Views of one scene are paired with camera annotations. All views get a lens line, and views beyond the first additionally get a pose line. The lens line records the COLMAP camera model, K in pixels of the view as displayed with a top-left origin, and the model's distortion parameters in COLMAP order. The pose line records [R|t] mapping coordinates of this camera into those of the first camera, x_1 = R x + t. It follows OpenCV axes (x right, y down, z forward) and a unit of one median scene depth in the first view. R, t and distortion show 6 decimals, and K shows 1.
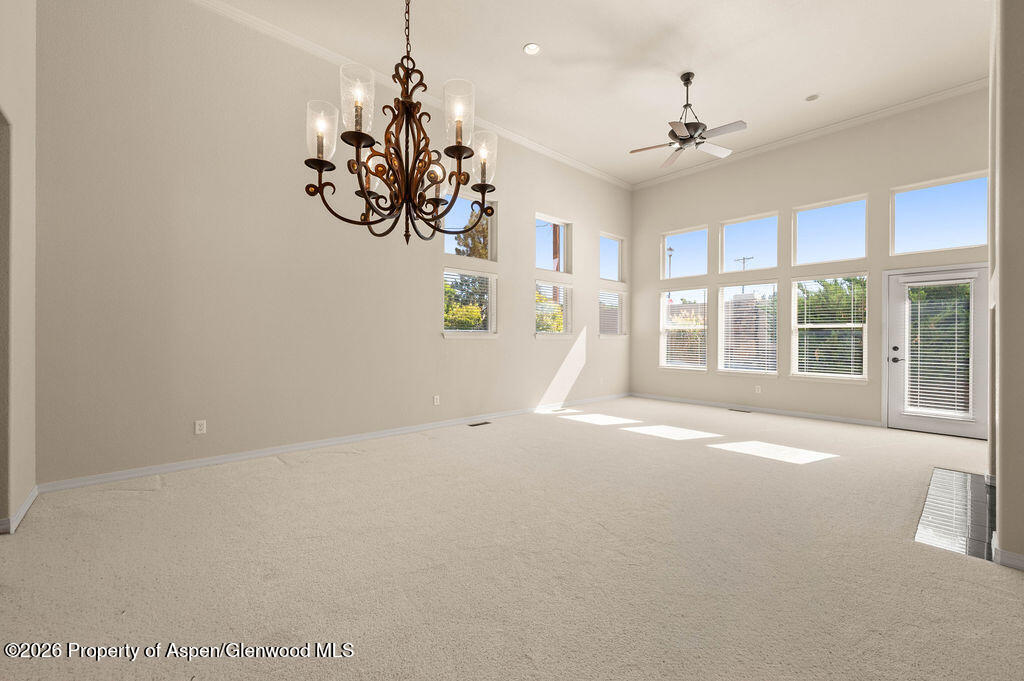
lens RADIAL K [[408.1, 0, 507.5], [0, 408.1, 345.2], [0, 0, 1]] dist [0.006999, -0.001058]
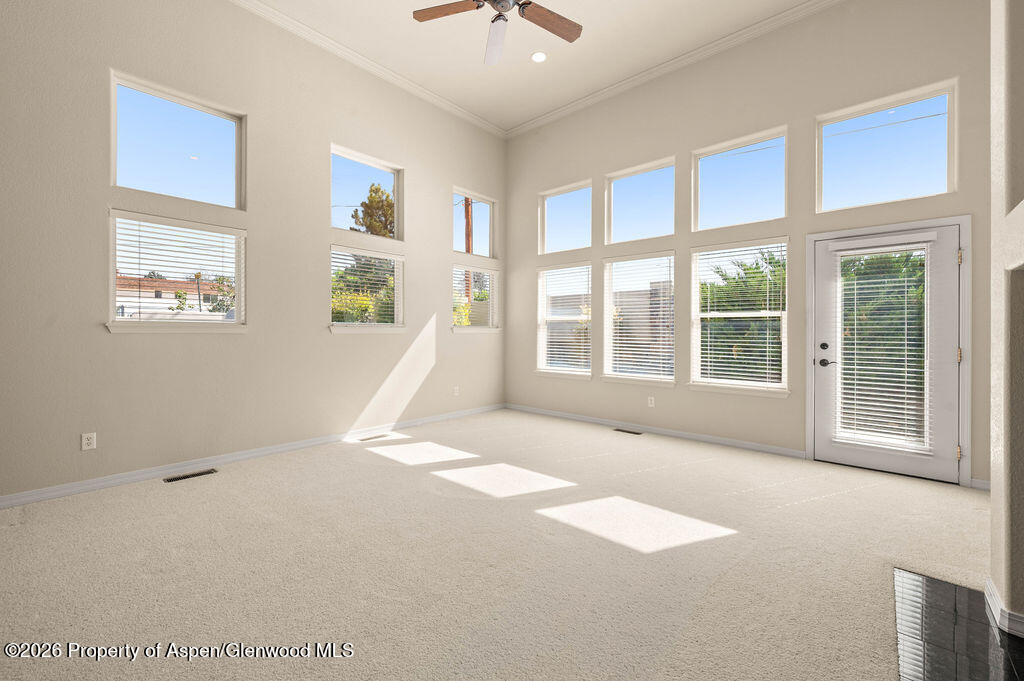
lens RADIAL K [[408.1, 0, 506.7], [0, 408.1, 340.1], [0, 0, 1]] dist [0.006999, -0.001058]
pose [[0.994837, -0.003595, 0.101422, 0.291792], [0.003541, 0.999993, 0.000719, -0.004022], [-0.101424, -0.000356, 0.994843, 0.311752]]
